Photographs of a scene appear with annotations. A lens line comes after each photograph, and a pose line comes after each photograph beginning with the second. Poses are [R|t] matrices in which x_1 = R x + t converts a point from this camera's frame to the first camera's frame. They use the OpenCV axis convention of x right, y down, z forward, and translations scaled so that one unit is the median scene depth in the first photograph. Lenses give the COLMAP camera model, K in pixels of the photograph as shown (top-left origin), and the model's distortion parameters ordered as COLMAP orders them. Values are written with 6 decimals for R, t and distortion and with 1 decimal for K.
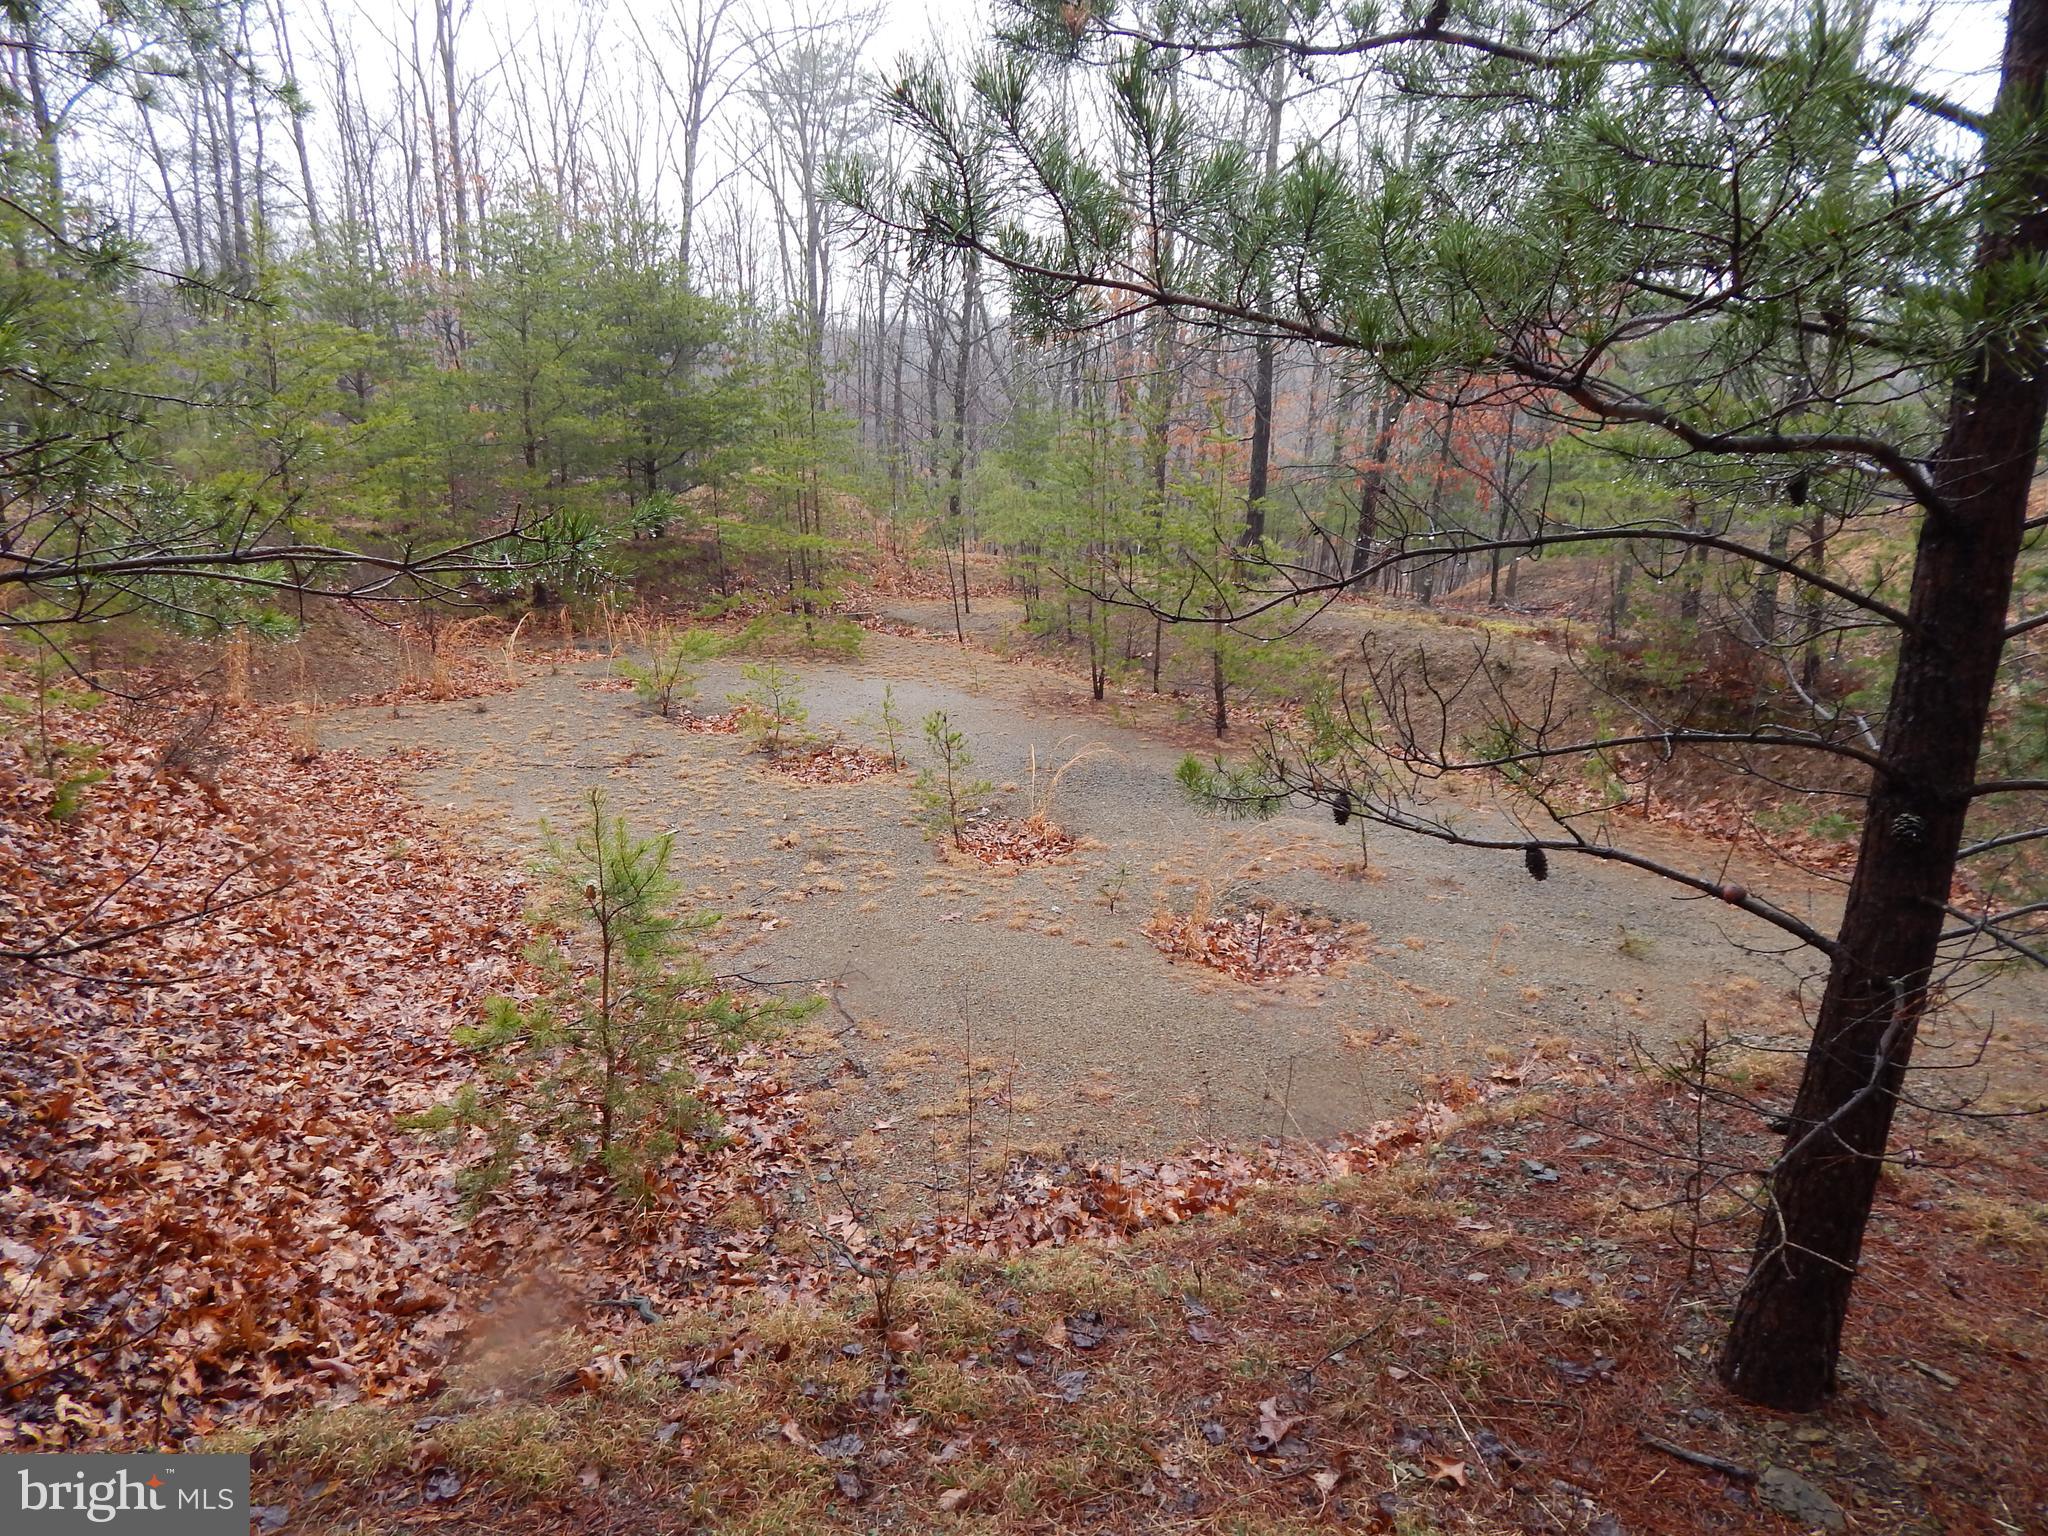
lens RADIAL K [[1381.6, 0, 1024.0], [0, 1381.6, 768.0], [0, 0, 1]] dist [0.004661, -0.016085]
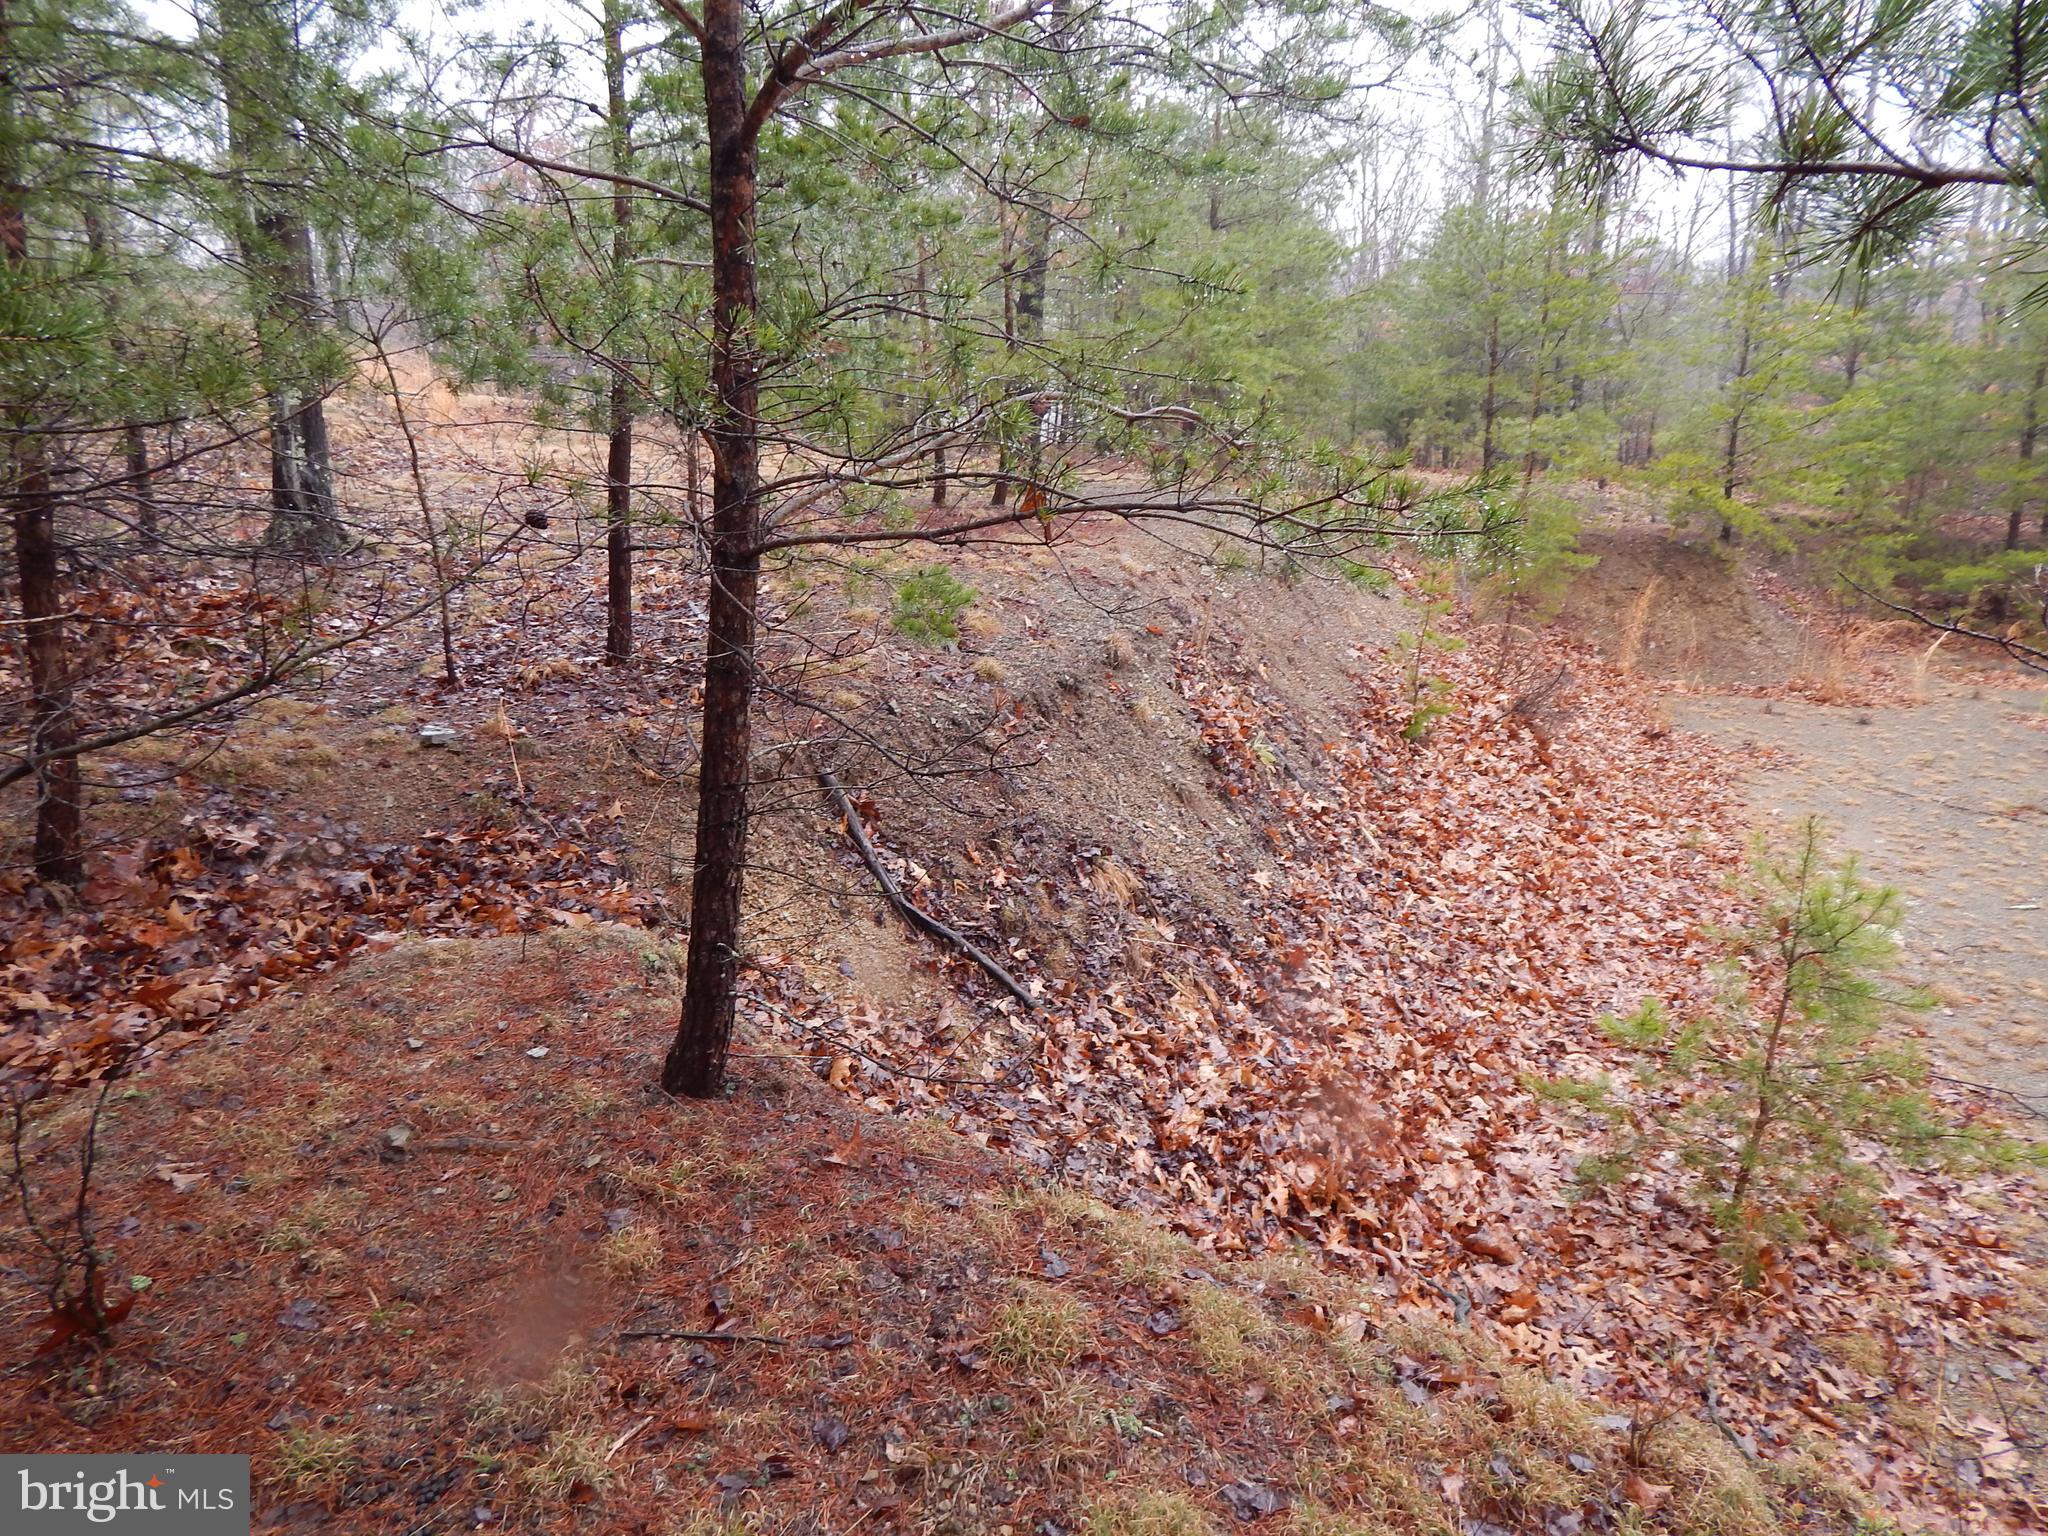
lens RADIAL K [[1381.6, 0, 1024.0], [0, 1381.6, 768.0], [0, 0, 1]] dist [0.004661, -0.016085]
pose [[0.524524, 0.210383, -0.824993, 0.143972], [-0.202570, 0.972001, 0.119079, -0.016279], [0.826946, 0.104659, 0.552455, 0.085382]]
